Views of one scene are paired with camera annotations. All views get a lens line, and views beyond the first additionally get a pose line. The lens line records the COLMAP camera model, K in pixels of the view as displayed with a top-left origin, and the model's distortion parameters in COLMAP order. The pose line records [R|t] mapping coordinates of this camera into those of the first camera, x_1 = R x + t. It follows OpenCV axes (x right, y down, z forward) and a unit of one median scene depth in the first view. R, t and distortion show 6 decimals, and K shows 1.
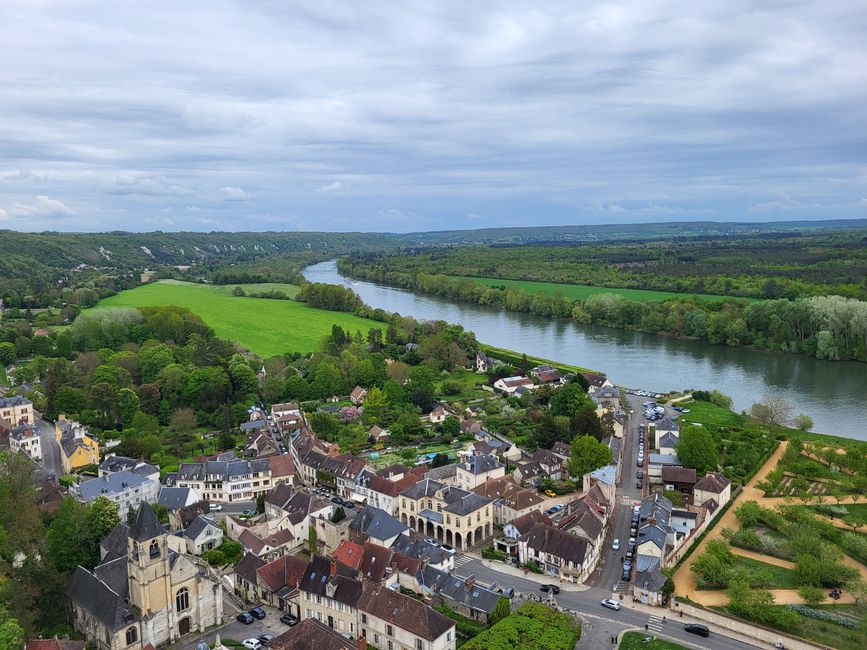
lens RADIAL K [[650.4, 0, 431.7], [0, 650.4, 324.0], [0, 0, 1]] dist [0.054235, -0.044165]
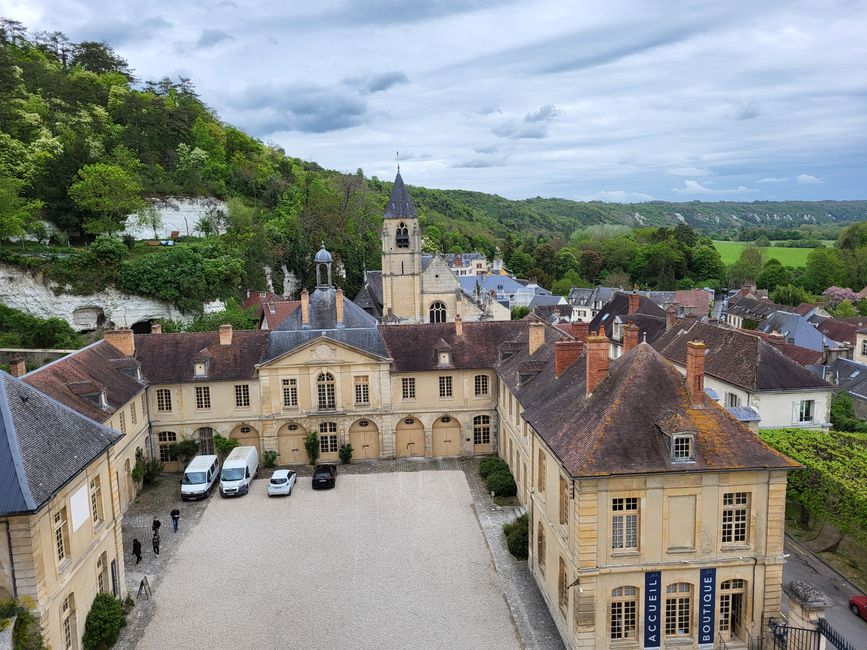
lens RADIAL K [[650.4, 0, 431.7], [0, 650.4, 324.0], [0, 0, 1]] dist [0.054235, -0.044165]
pose [[0.711021, 0.096031, -0.696583, 0.084403], [-0.076807, 0.995310, 0.058815, 0.227015], [0.698964, 0.011684, 0.715062, 0.271446]]
